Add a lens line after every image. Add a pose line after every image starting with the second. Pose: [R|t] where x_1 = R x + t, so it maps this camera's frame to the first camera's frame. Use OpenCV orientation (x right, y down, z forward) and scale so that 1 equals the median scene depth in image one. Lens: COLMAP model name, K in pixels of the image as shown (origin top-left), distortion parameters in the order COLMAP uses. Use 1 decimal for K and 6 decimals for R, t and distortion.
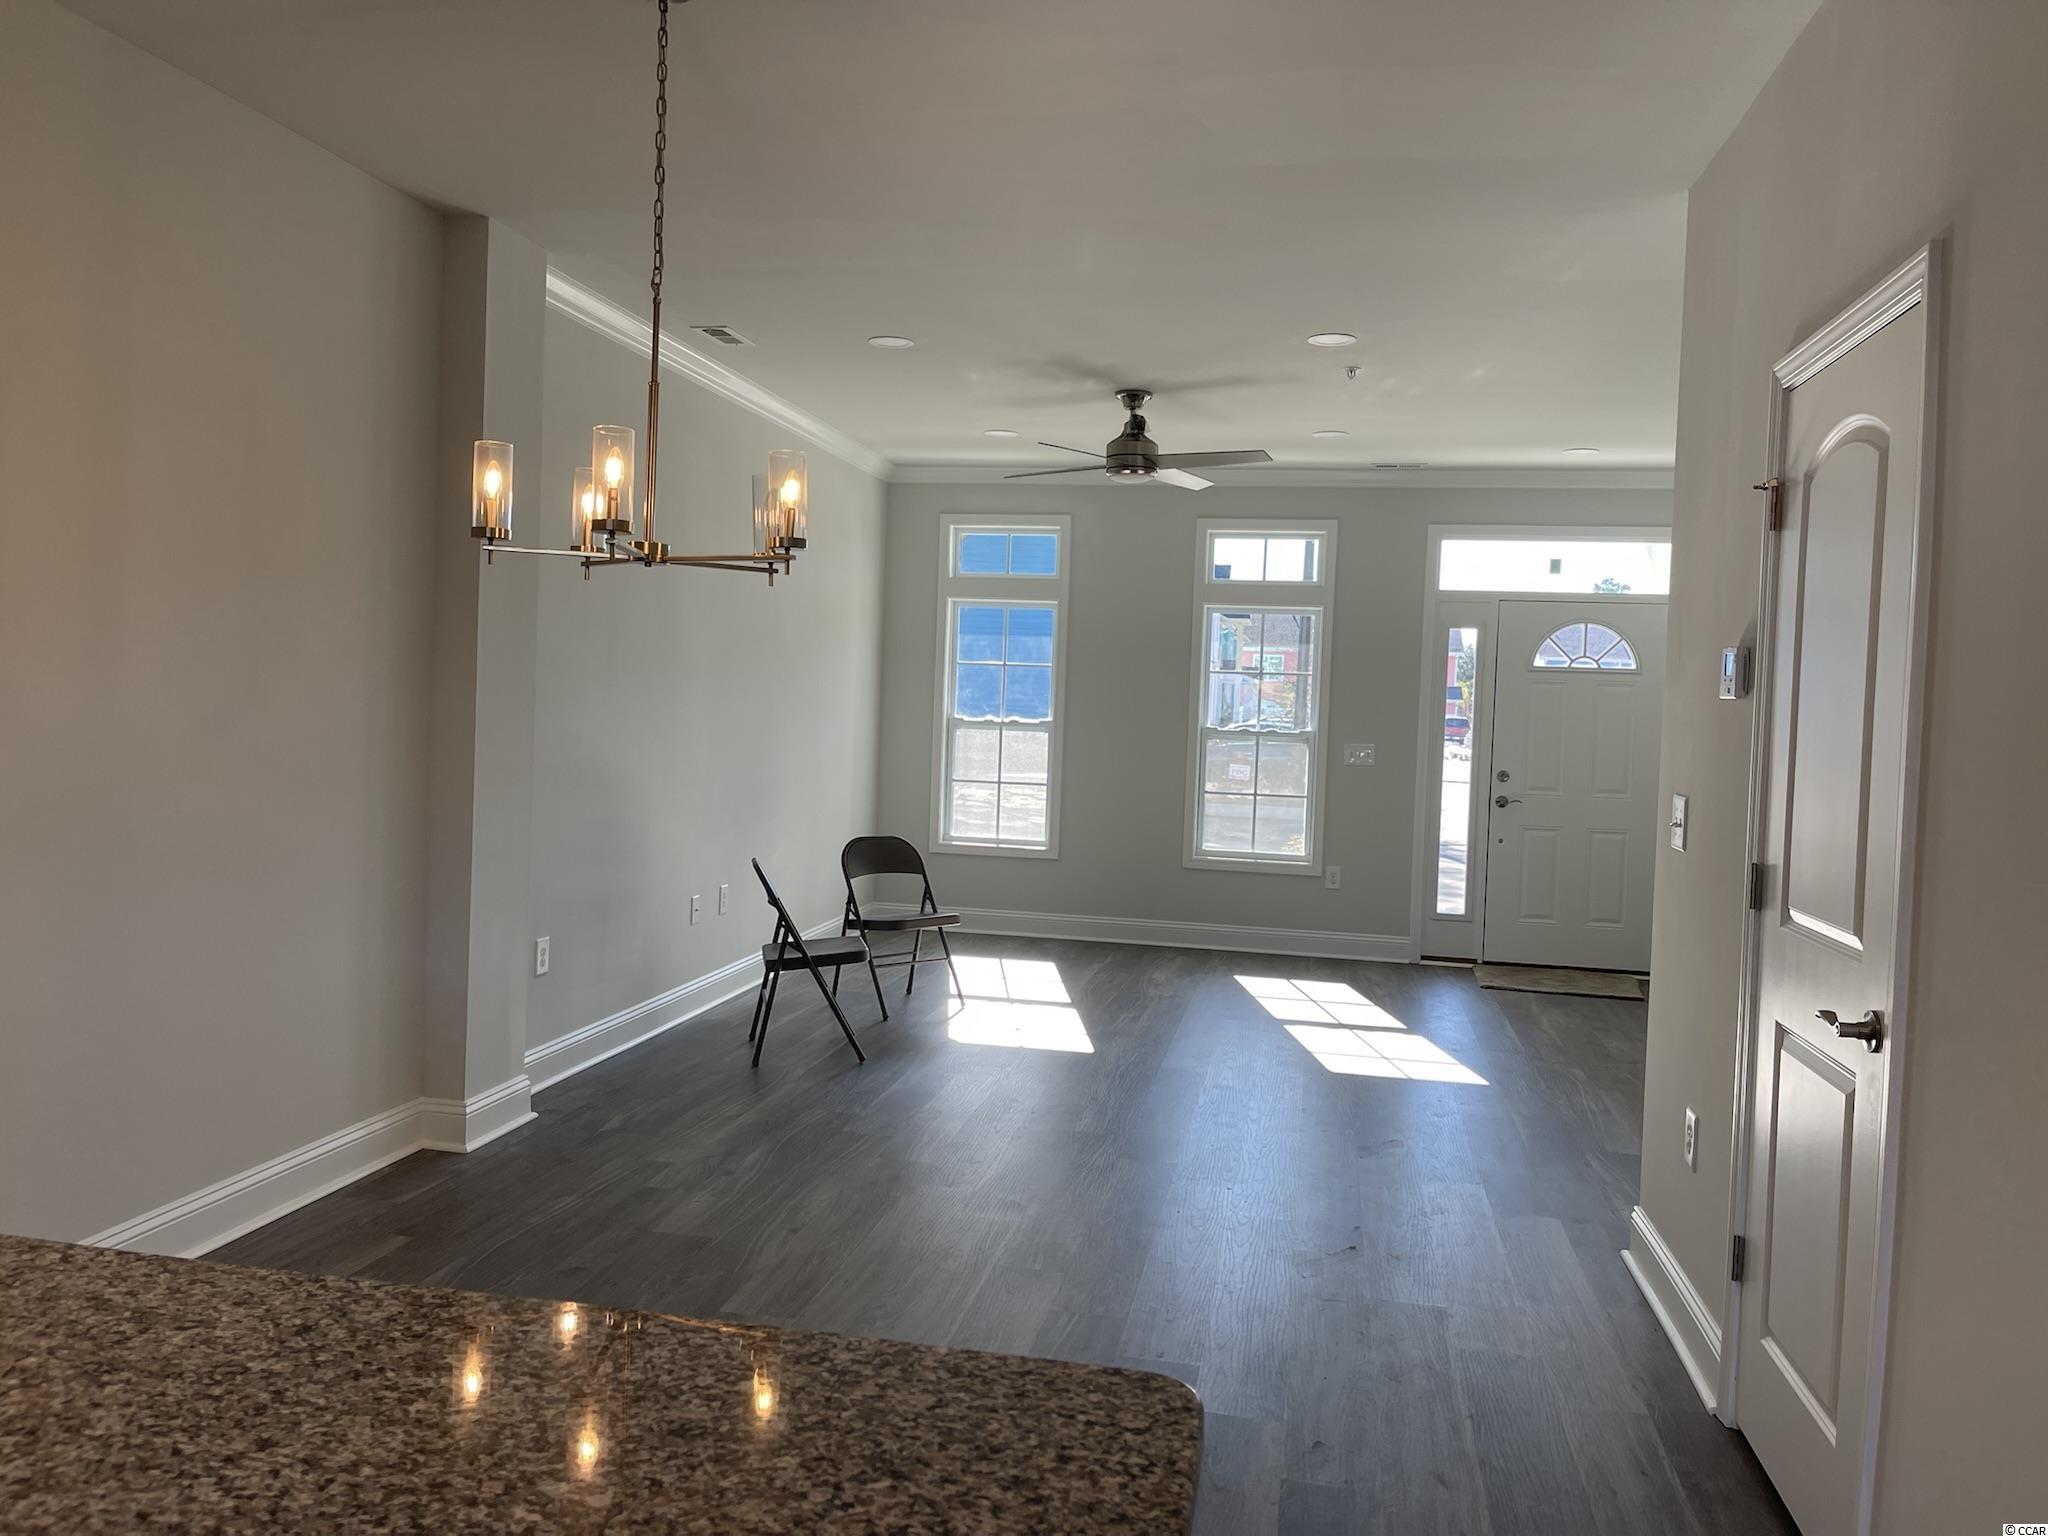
lens RADIAL K [[1546.9, 0, 1030.6], [0, 1546.9, 771.3], [0, 0, 1]] dist [0.060214, -0.073451]
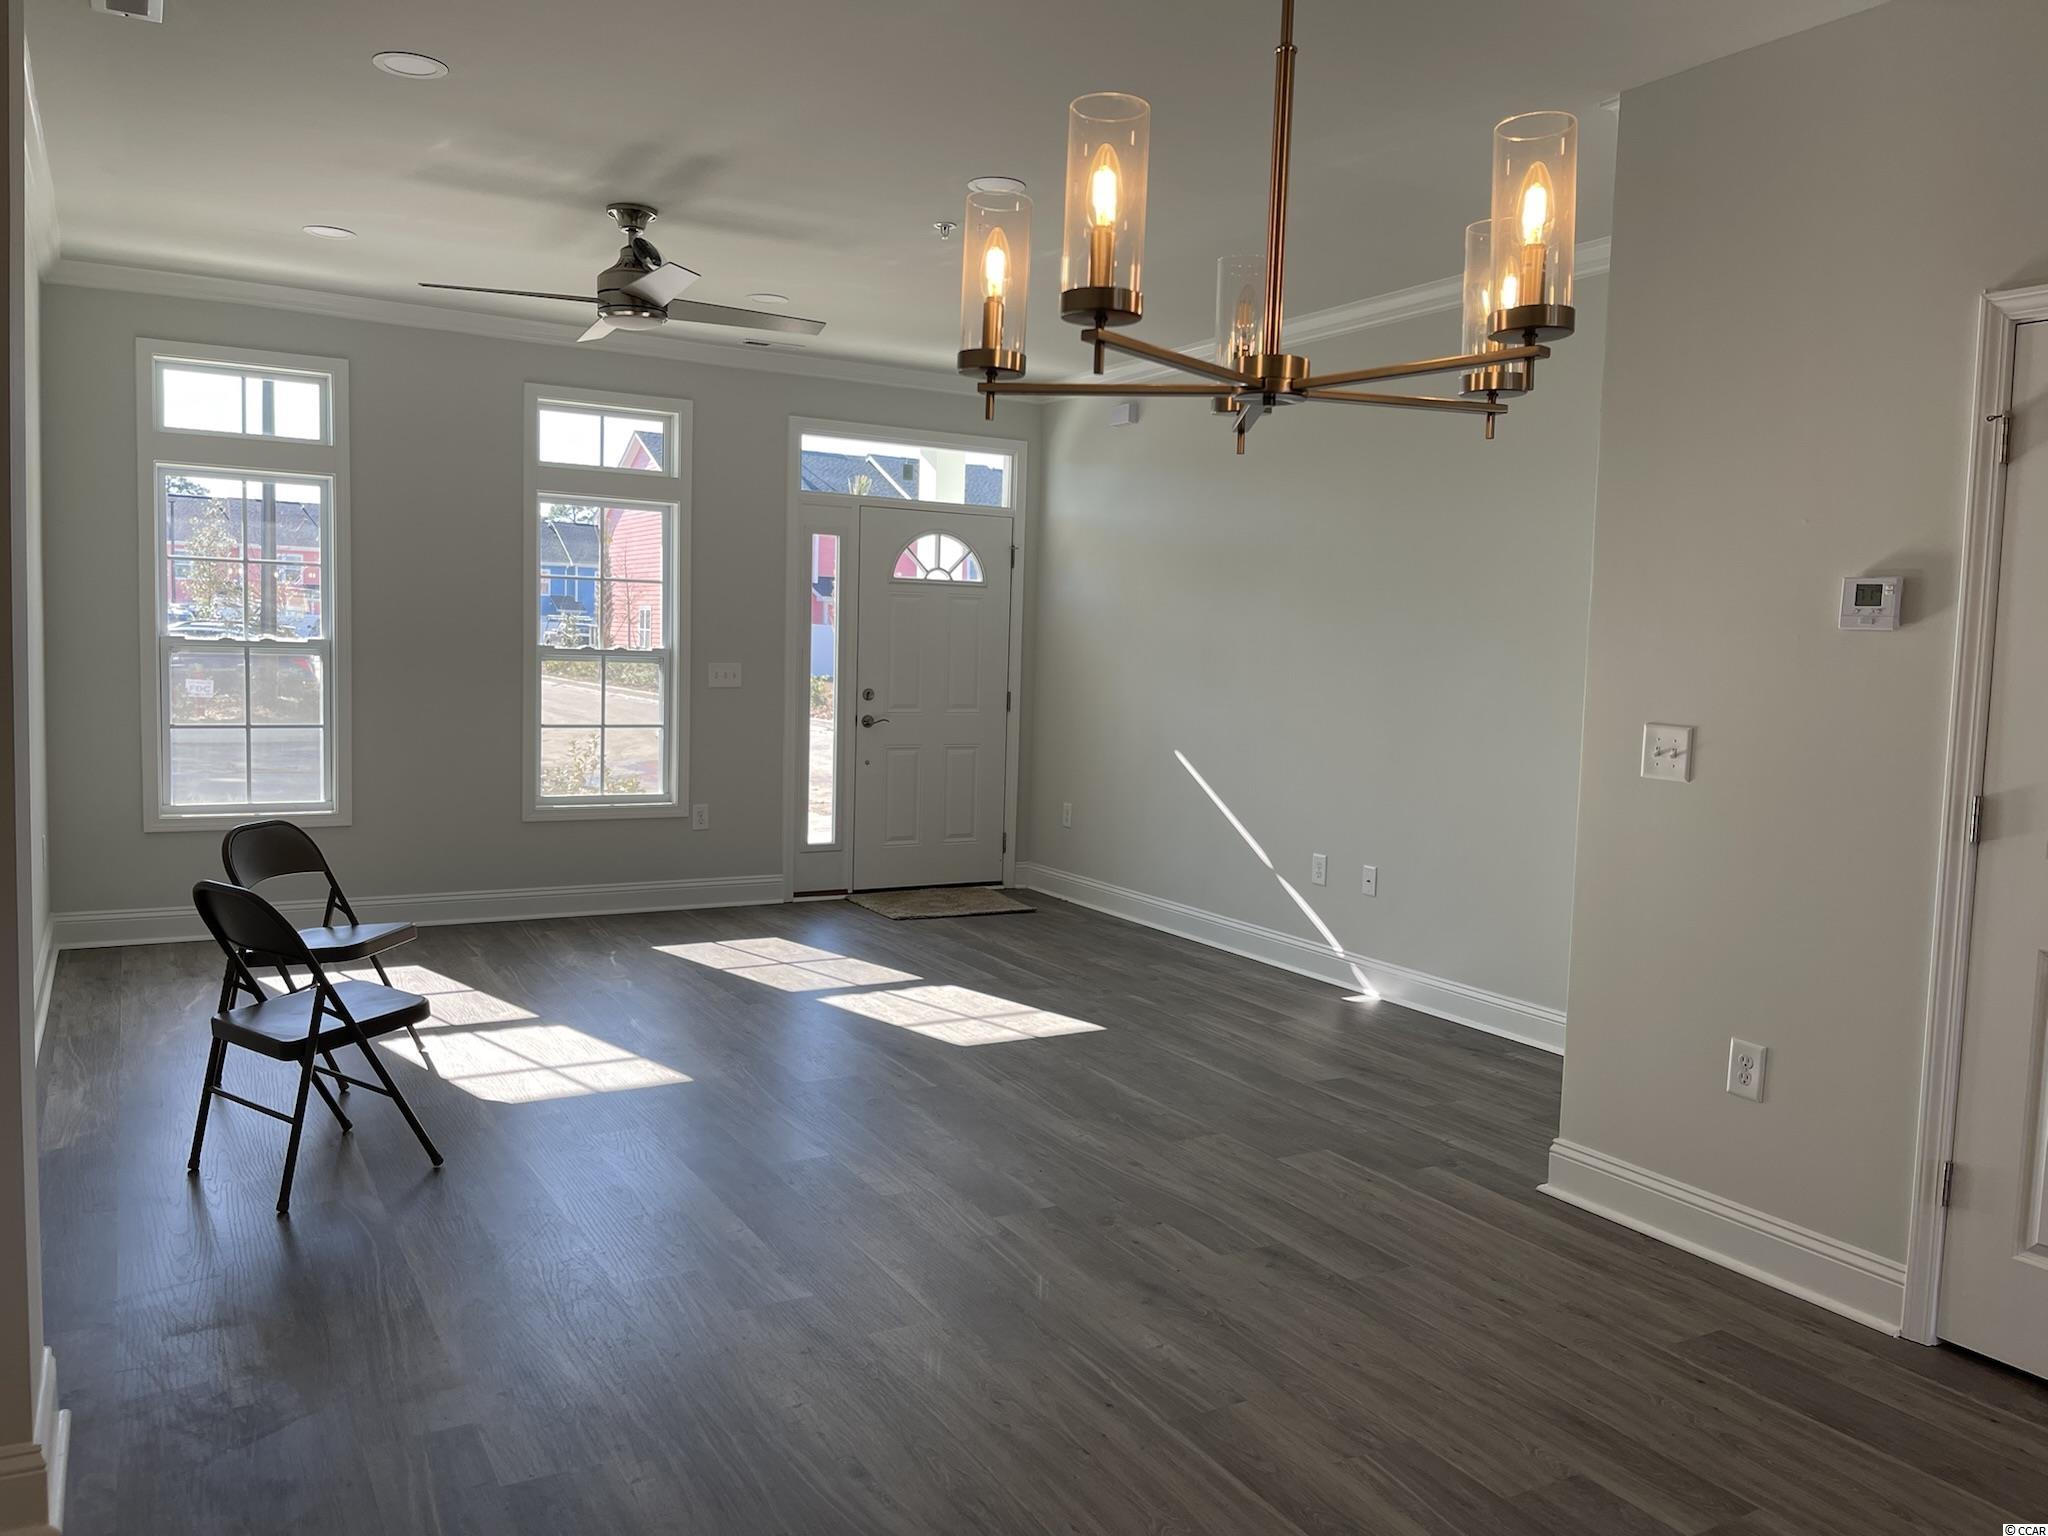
lens RADIAL K [[1546.9, 0, 1025.6], [0, 1546.9, 765.5], [0, 0, 1]] dist [0.060214, -0.073451]
pose [[0.746367, -0.066468, 0.662207, -0.249847], [0.029464, 0.997325, 0.066896, -0.013469], [-0.664882, -0.030418, 0.746329, 0.233405]]
